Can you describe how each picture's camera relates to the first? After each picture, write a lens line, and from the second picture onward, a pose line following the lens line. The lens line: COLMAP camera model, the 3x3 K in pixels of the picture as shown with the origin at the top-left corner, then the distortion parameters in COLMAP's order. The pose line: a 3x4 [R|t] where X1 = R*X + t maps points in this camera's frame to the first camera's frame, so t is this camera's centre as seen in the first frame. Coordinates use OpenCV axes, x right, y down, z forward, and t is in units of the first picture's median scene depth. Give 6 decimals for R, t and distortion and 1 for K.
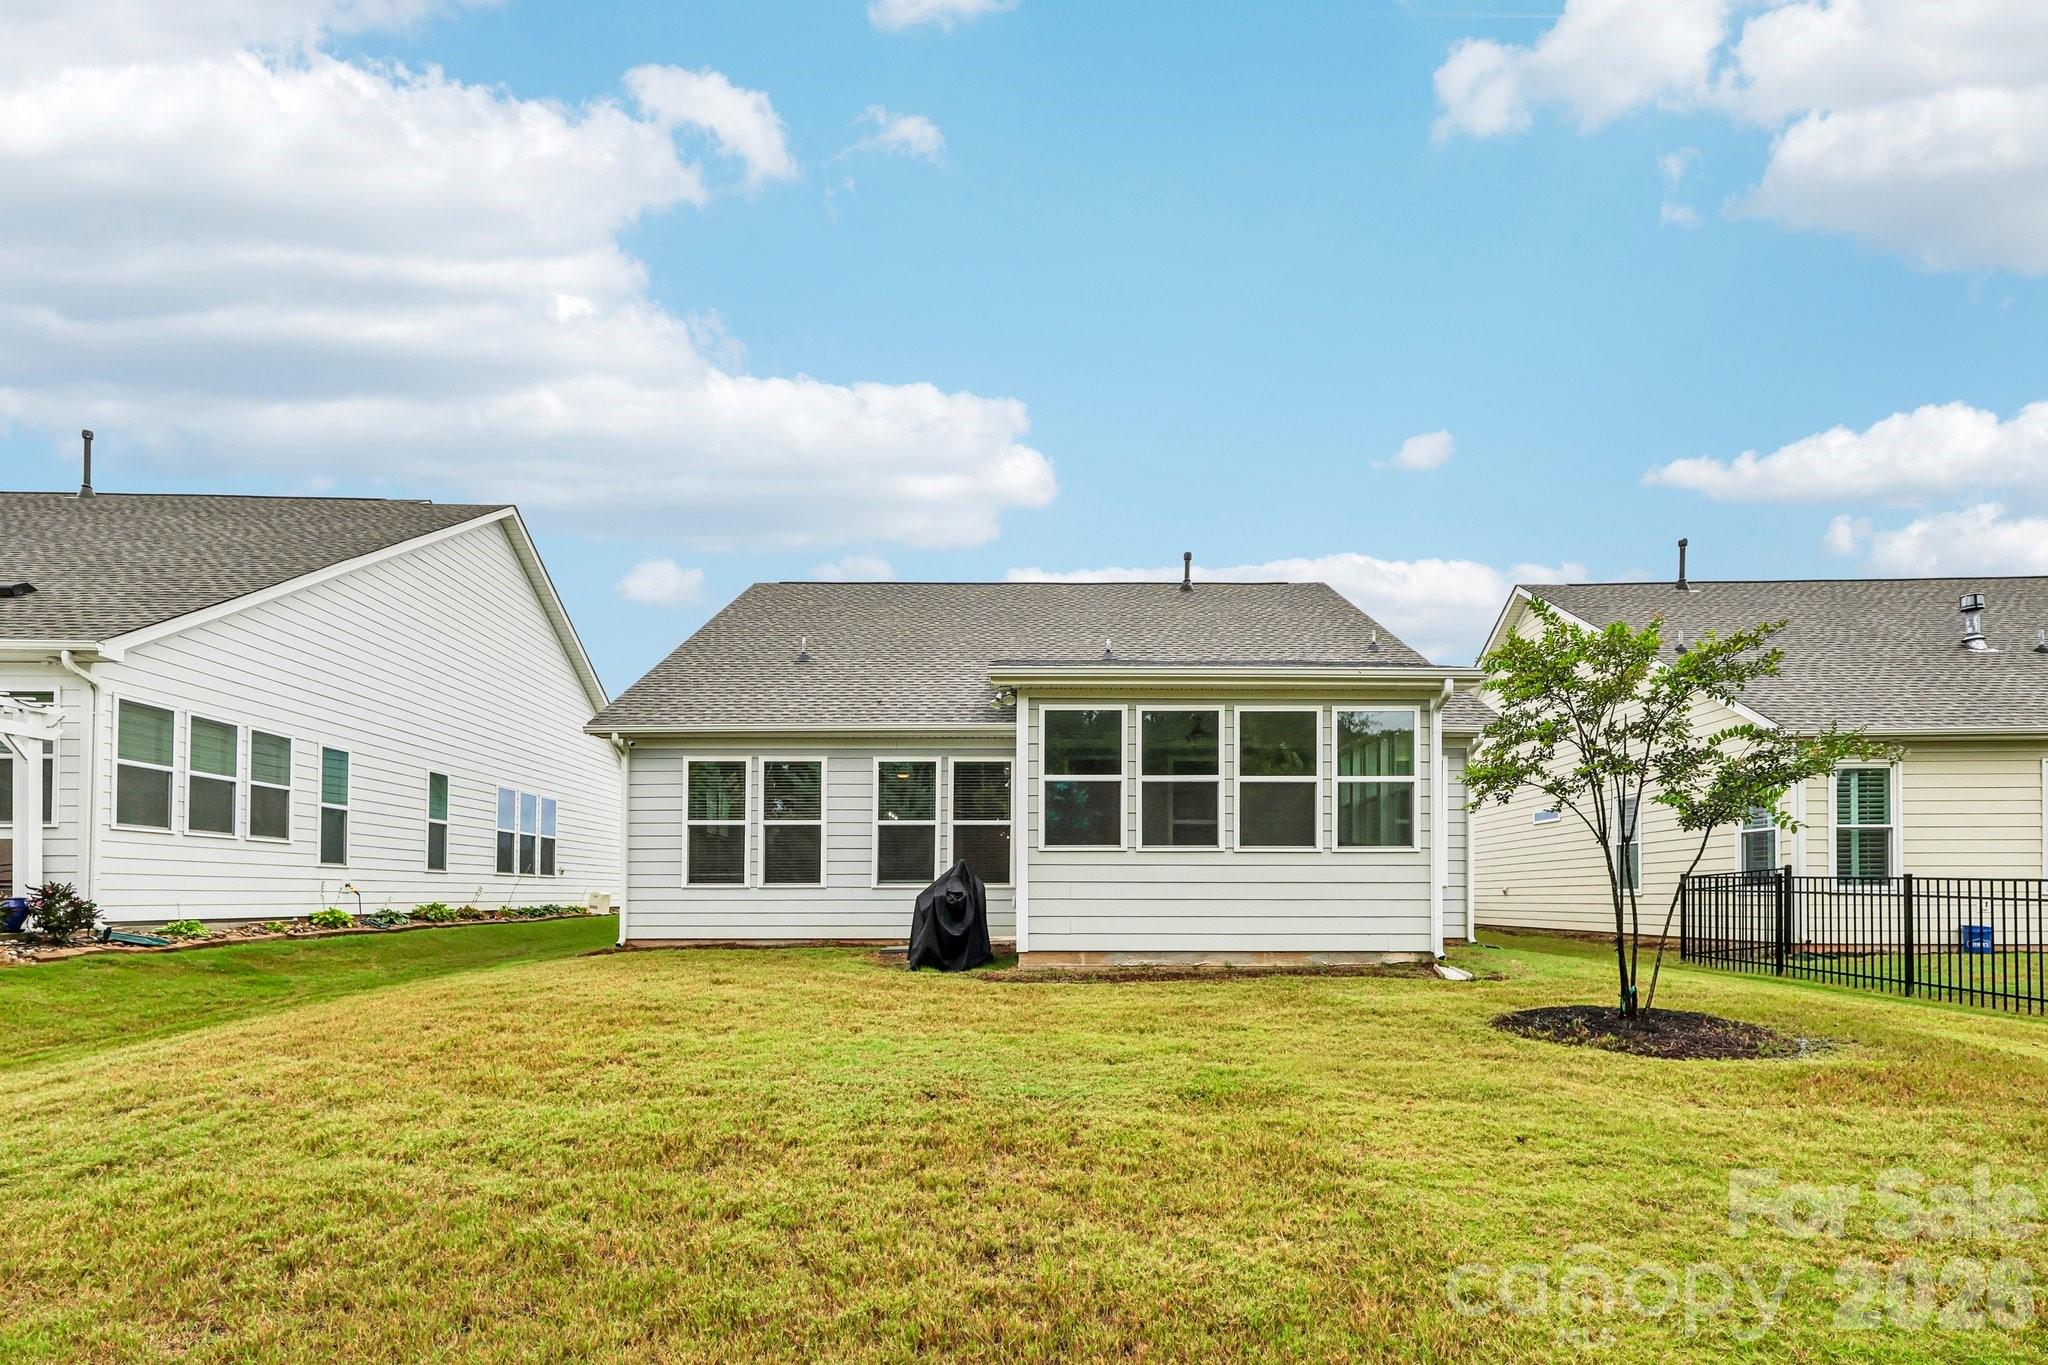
lens RADIAL K [[996.4, 0, 1024.0], [0, 996.4, 682.5], [0, 0, 1]] dist [0.001941, 0.000813]
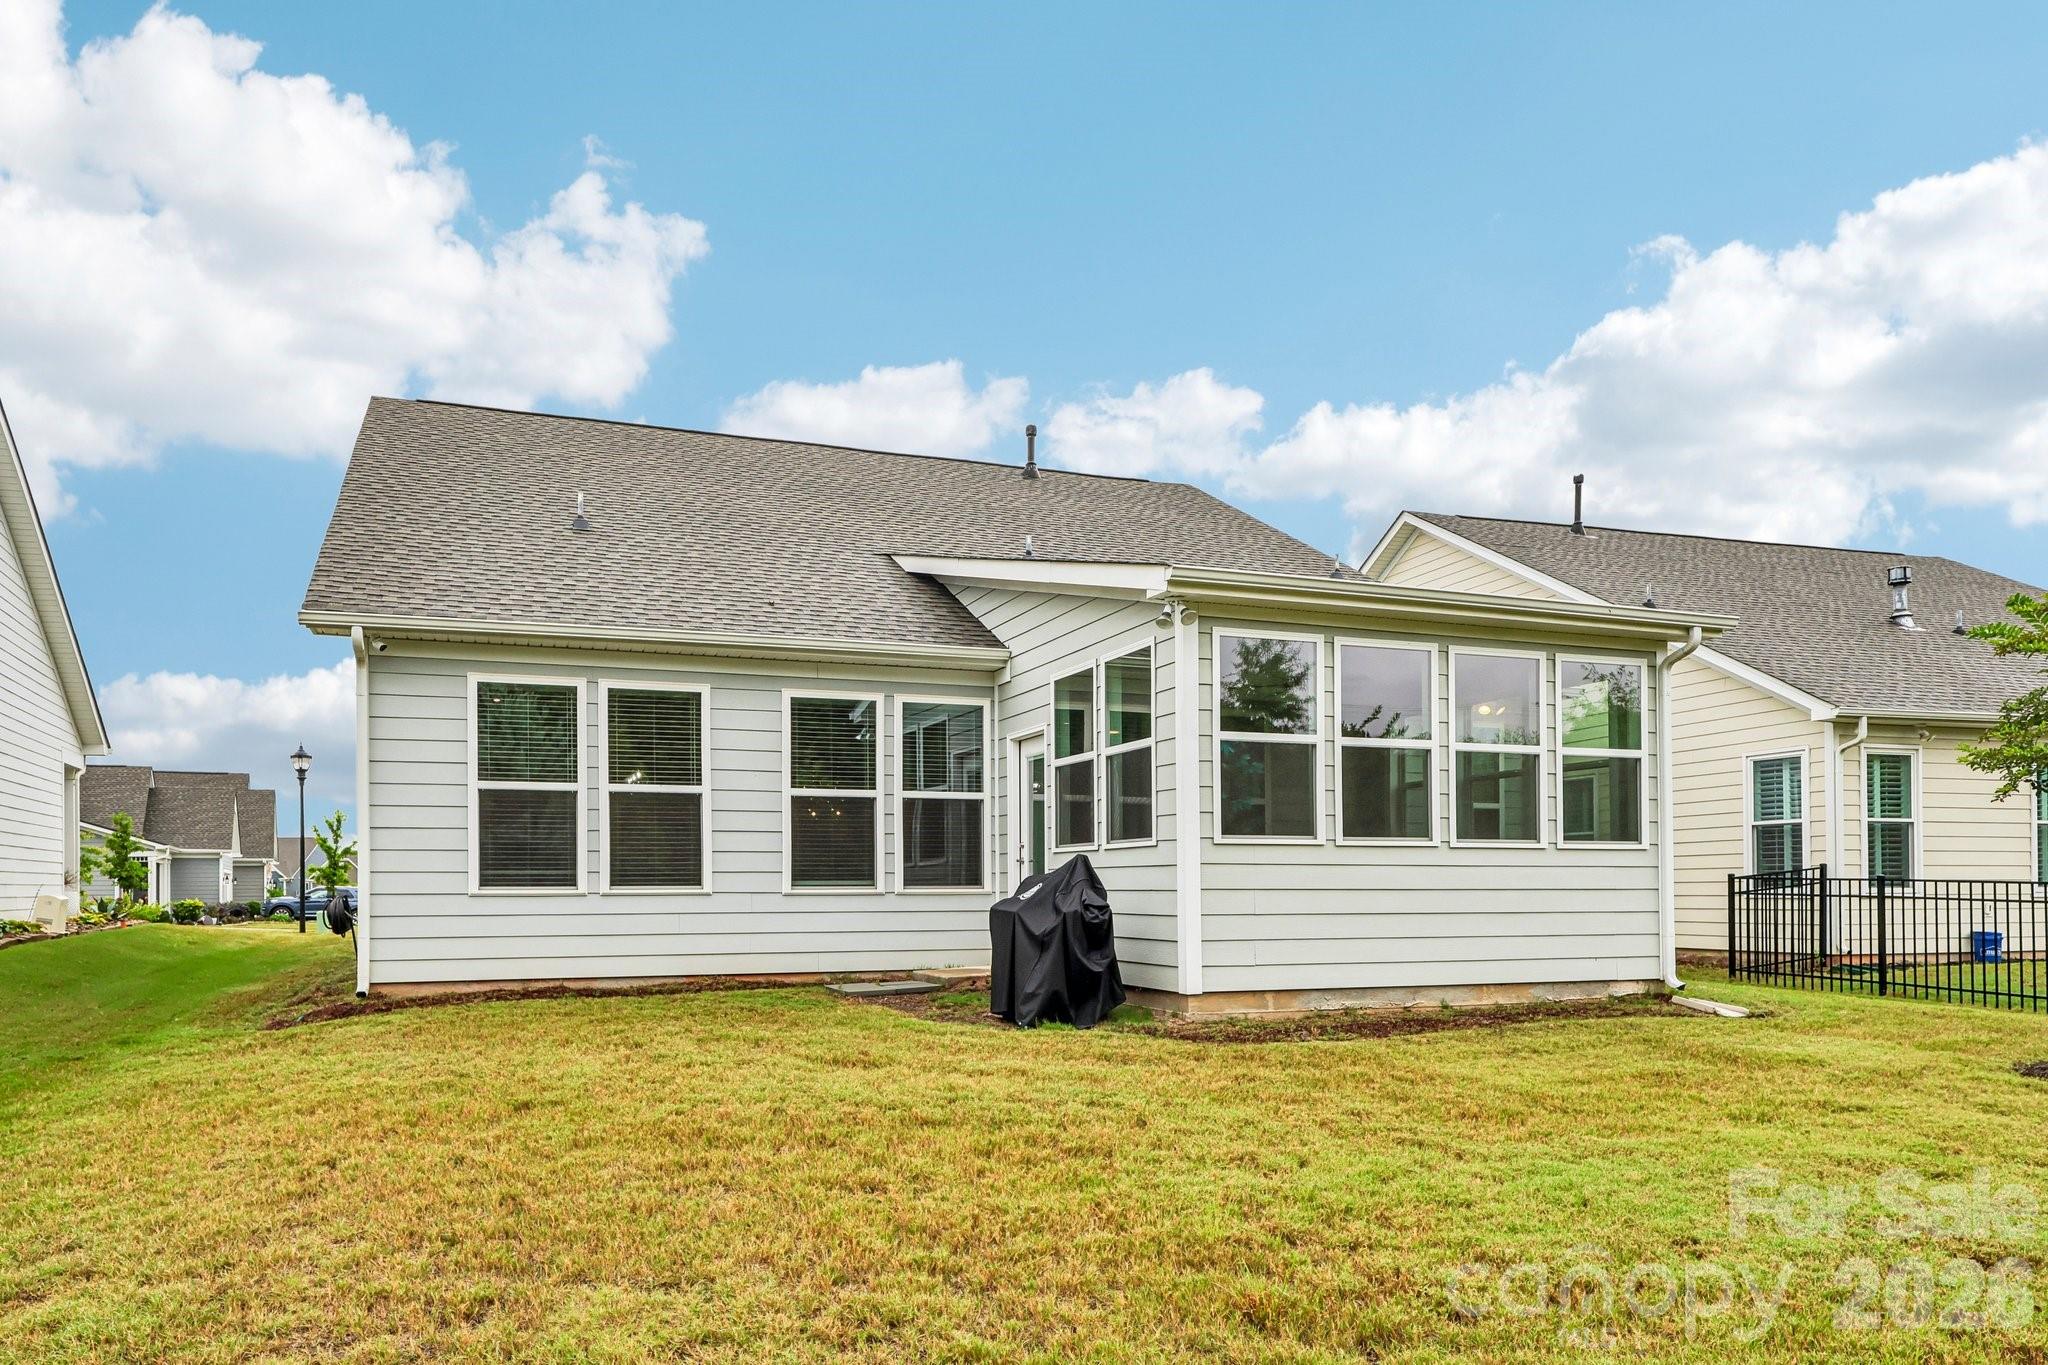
lens RADIAL K [[1353.0, 0, 1024.1], [0, 1353.0, 612.6], [0, 0, 1]] dist [0.005079, 0.000669]
pose [[0.941461, 0.066064, 0.330584, -0.302971], [-0.068984, 0.997614, -0.002908, 0.017884], [-0.329987, -0.020067, 0.943772, 0.131058]]
